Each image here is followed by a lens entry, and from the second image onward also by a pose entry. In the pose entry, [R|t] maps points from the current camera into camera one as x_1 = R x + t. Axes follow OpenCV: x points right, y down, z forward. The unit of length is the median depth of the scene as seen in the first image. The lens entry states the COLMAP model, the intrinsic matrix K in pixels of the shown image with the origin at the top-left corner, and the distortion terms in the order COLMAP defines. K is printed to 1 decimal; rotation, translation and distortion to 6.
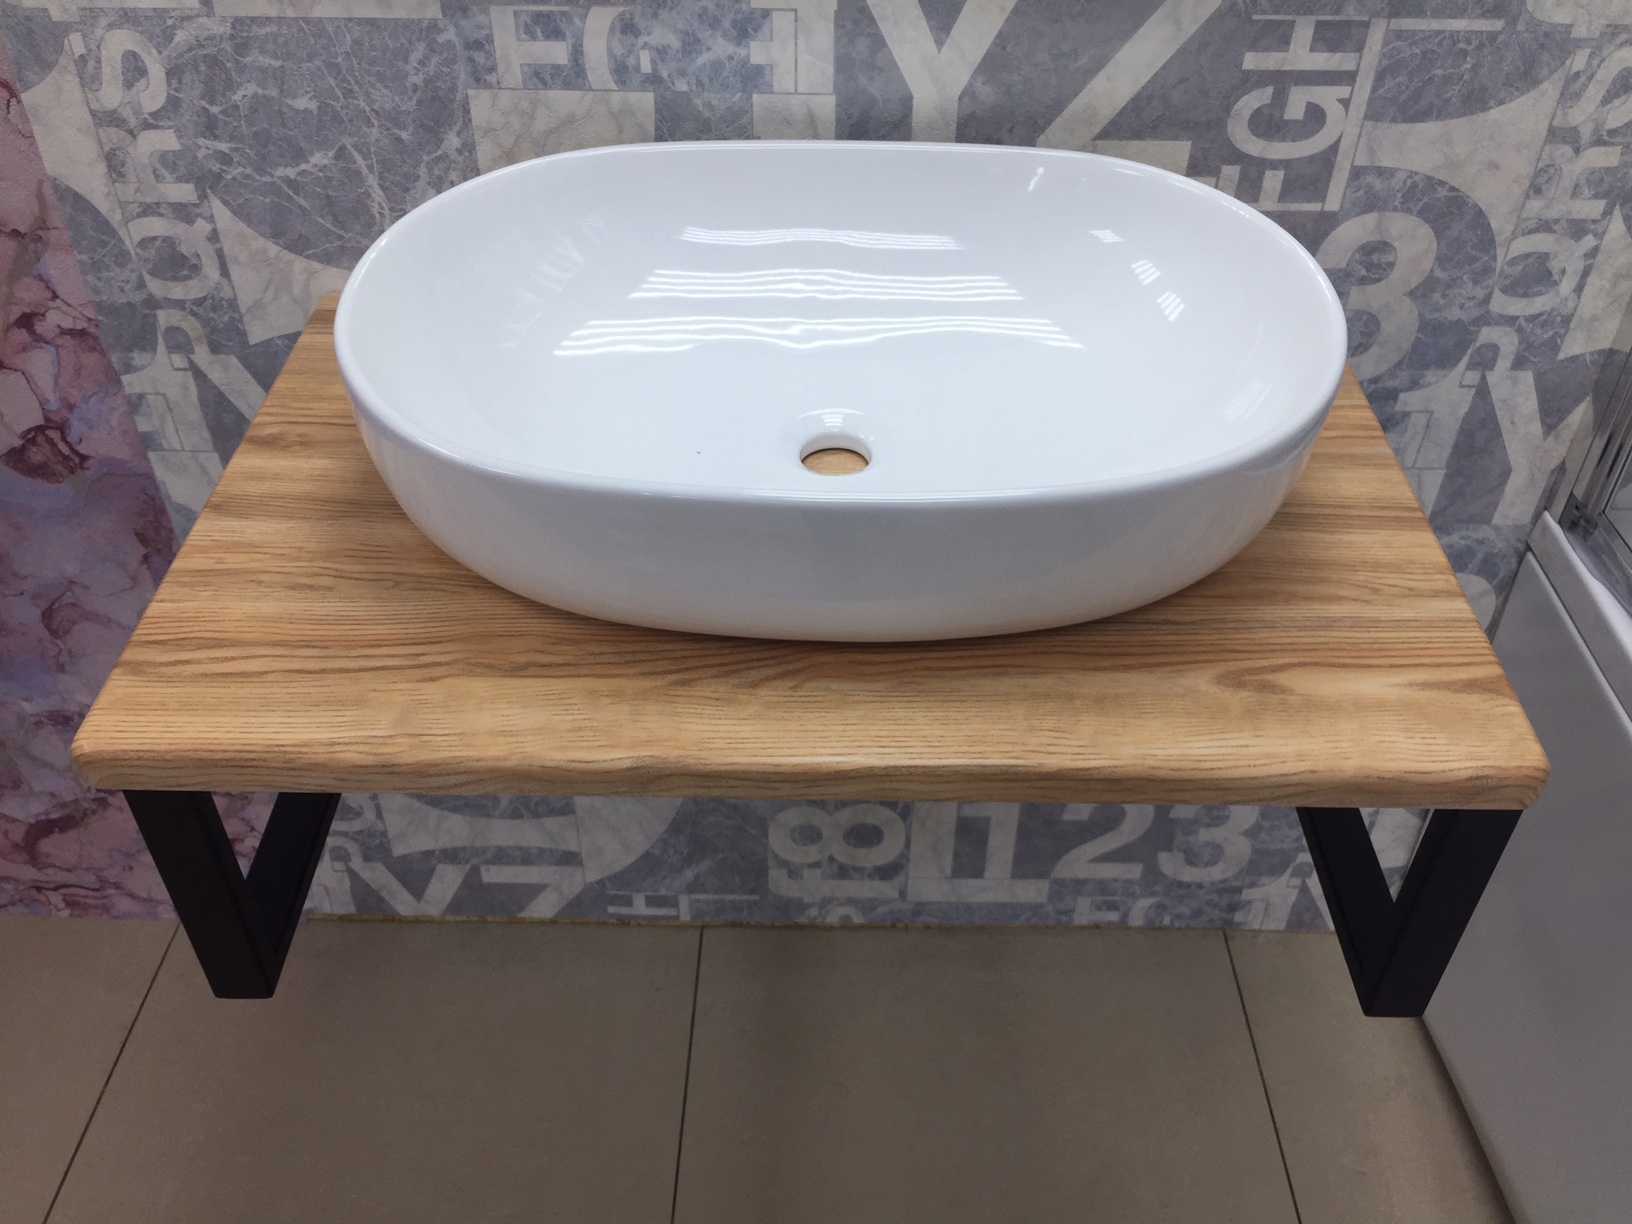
lens RADIAL K [[1377.2, 0, 815.7], [0, 1377.2, 604.2], [0, 0, 1]] dist [0.082380, -0.118637]
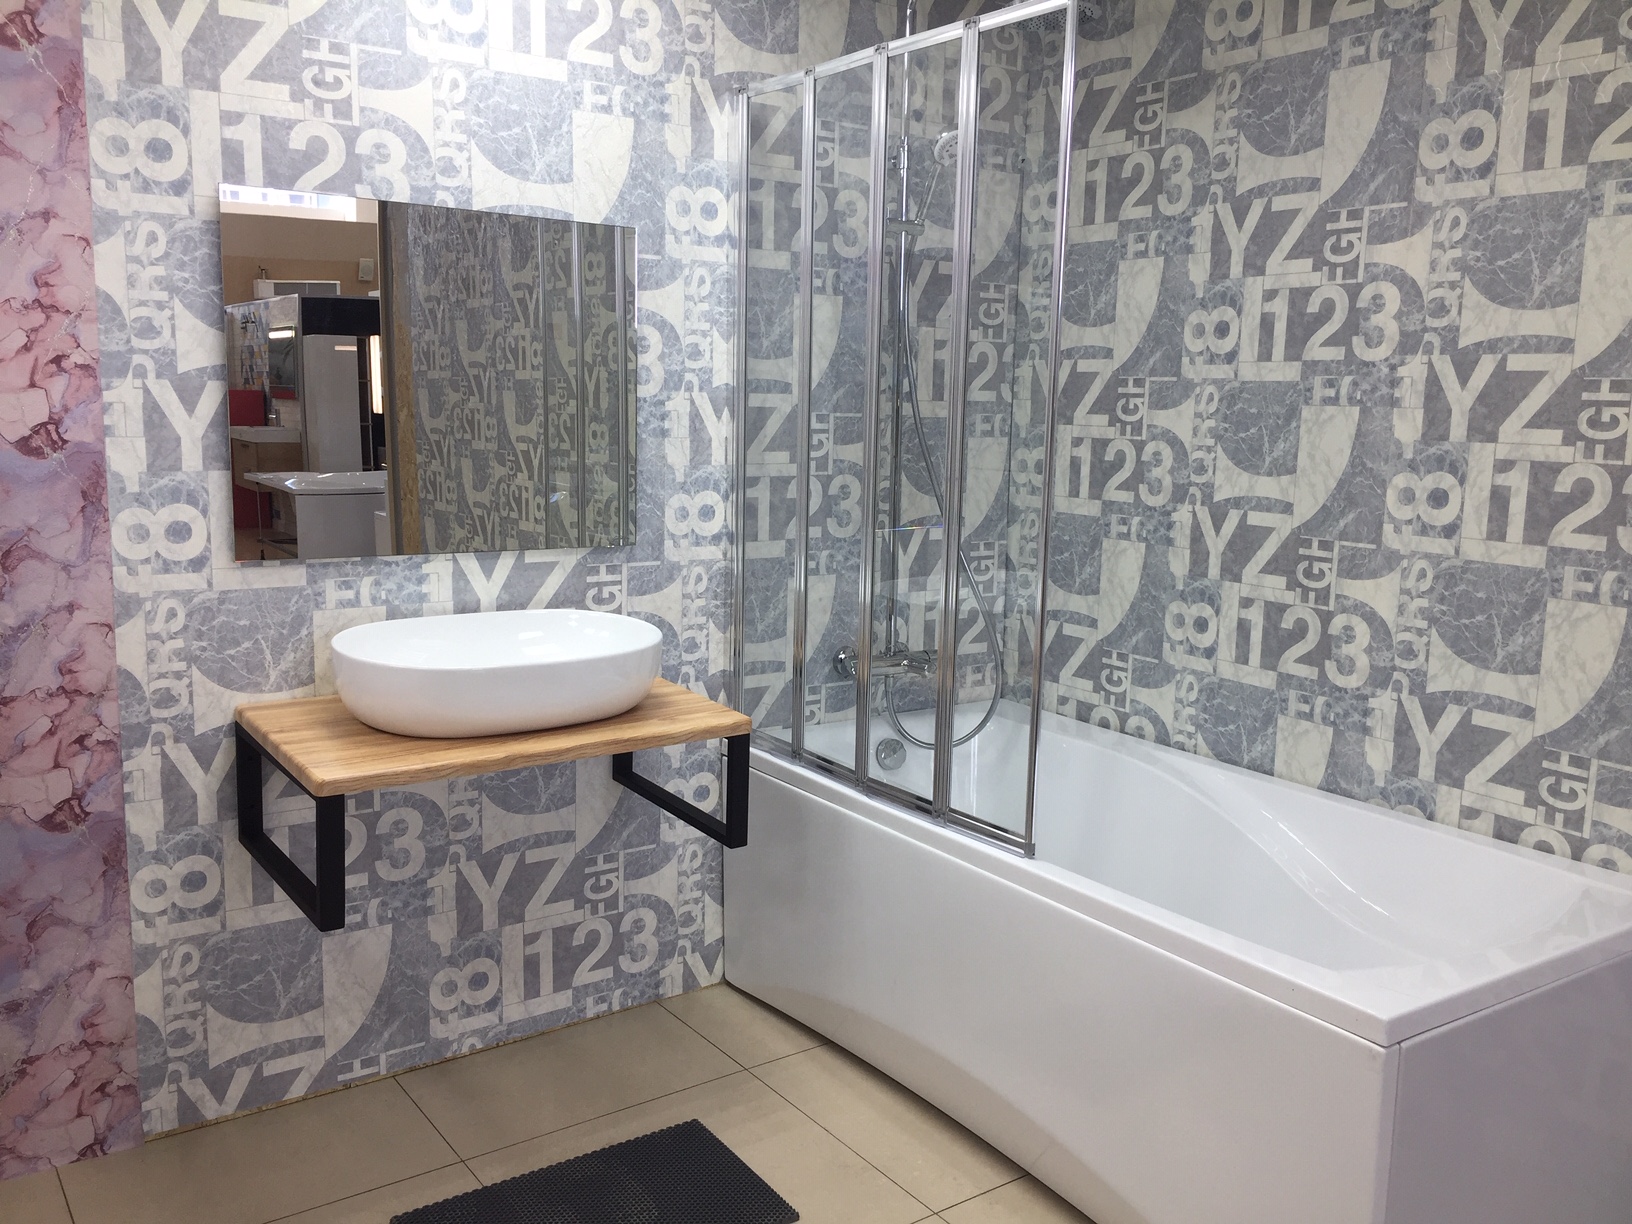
lens RADIAL K [[1377.2, 0, 819.4], [0, 1377.2, 627.6], [0, 0, 1]] dist [0.082380, -0.118637]
pose [[0.802604, -0.089172, 0.589810, -0.914729], [0.359333, 0.861508, -0.358725, 0.819487], [-0.476138, 0.499852, 0.723492, -1.151738]]
